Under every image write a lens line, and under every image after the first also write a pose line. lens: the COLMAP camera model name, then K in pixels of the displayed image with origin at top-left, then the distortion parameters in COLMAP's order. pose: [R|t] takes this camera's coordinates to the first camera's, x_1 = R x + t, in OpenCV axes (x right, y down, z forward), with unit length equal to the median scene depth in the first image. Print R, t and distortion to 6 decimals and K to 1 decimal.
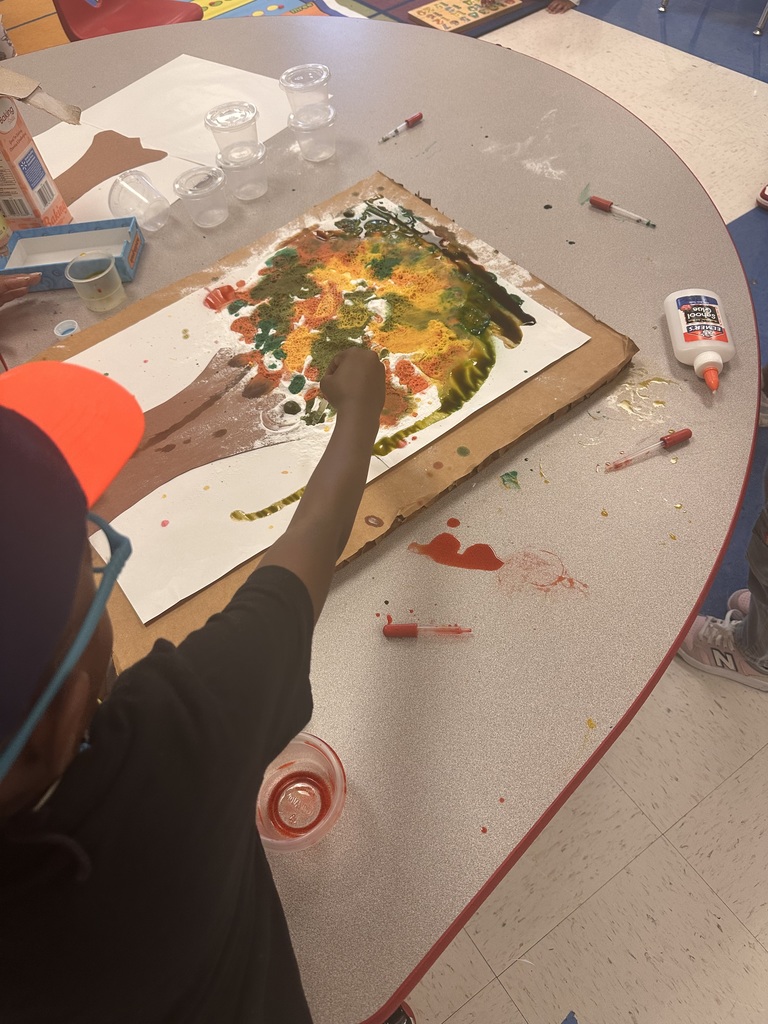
lens RADIAL K [[750.4, 0, 387.6], [0, 750.4, 514.1], [0, 0, 1]] dist [0.038855, -0.065944]
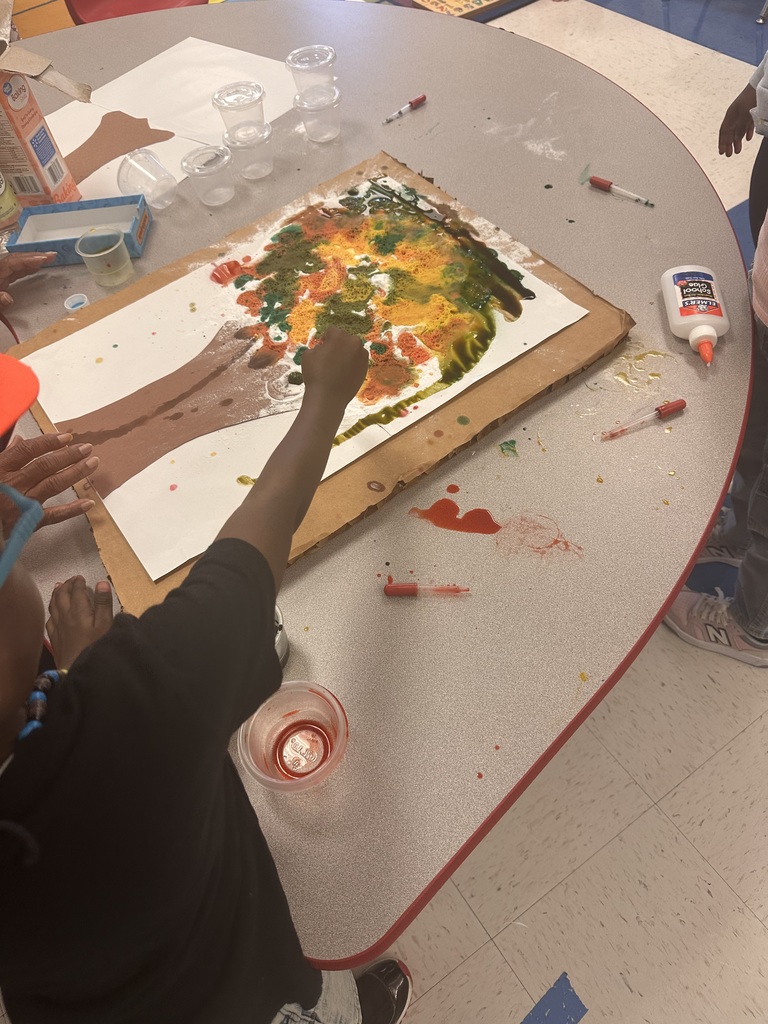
lens RADIAL K [[752.2, 0, 384.0], [0, 752.2, 512.0], [0, 0, 1]] dist [0.029144, -0.052436]
pose [[0.999958, 0.008079, -0.004237, -0.001834], [-0.008050, 0.999945, 0.006708, 0.029011], [0.004291, -0.006674, 0.999969, -0.024617]]
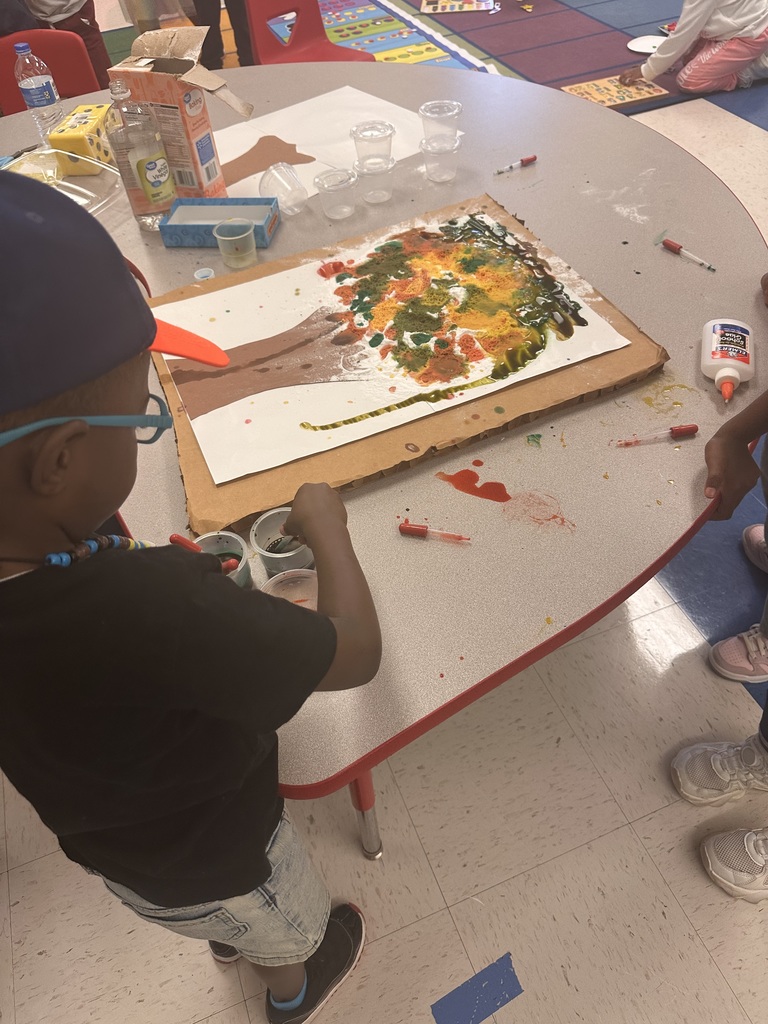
lens RADIAL K [[750.4, 0, 387.6], [0, 750.4, 514.1], [0, 0, 1]] dist [0.038855, -0.065944]
pose [[0.974306, 0.194026, -0.114374, 0.077495], [-0.202053, 0.977331, -0.063243, 0.151251], [0.099510, 0.084728, 0.991423, -0.145760]]
